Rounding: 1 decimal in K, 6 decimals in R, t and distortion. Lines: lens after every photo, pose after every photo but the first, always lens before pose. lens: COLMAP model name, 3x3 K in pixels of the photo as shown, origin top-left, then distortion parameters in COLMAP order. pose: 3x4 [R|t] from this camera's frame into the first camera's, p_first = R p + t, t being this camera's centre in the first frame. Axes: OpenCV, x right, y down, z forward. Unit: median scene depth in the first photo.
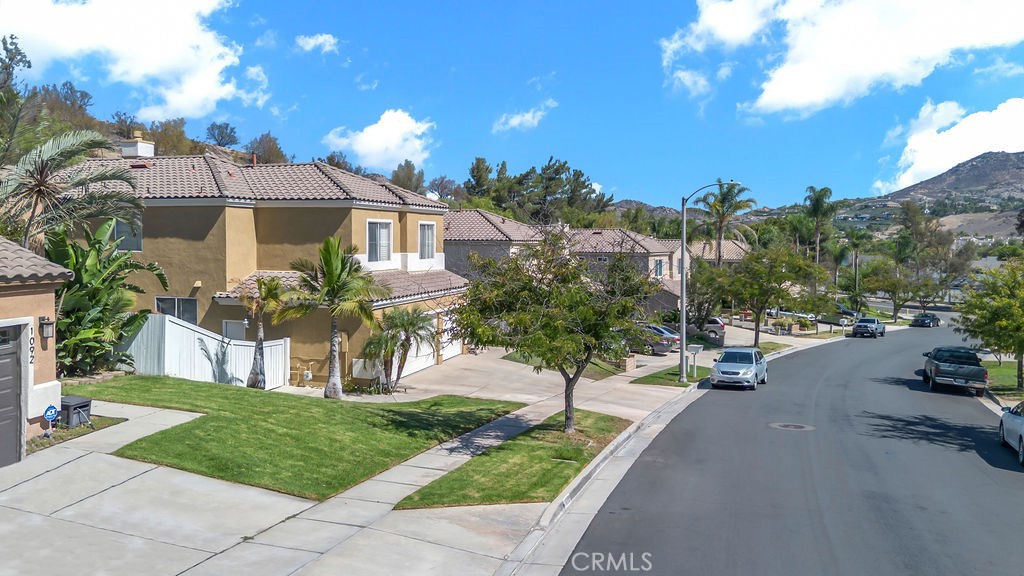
lens RADIAL K [[1232.4, 0, 512.0], [0, 1232.4, 288.0], [0, 0, 1]] dist [0.194722, -0.038695]
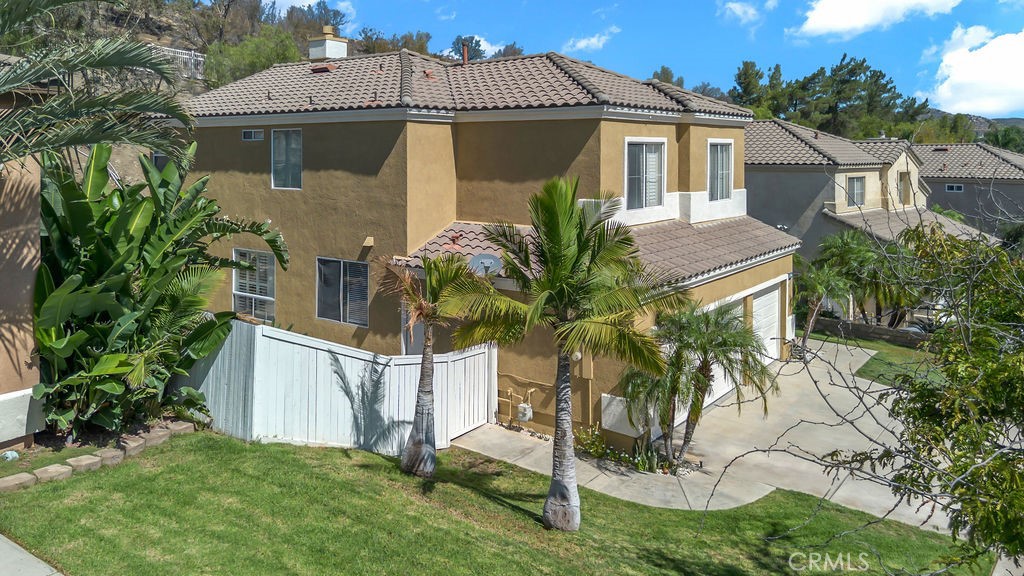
lens RADIAL K [[1272.0, 0, 512.0], [0, 1272.0, 288.0], [0, 0, 1]] dist [0.158172, -0.062123]
pose [[0.980563, 0.010295, -0.195936, -0.047305], [0.002158, 0.997996, 0.063235, -0.021333], [0.196195, -0.062429, 0.978576, 0.363465]]
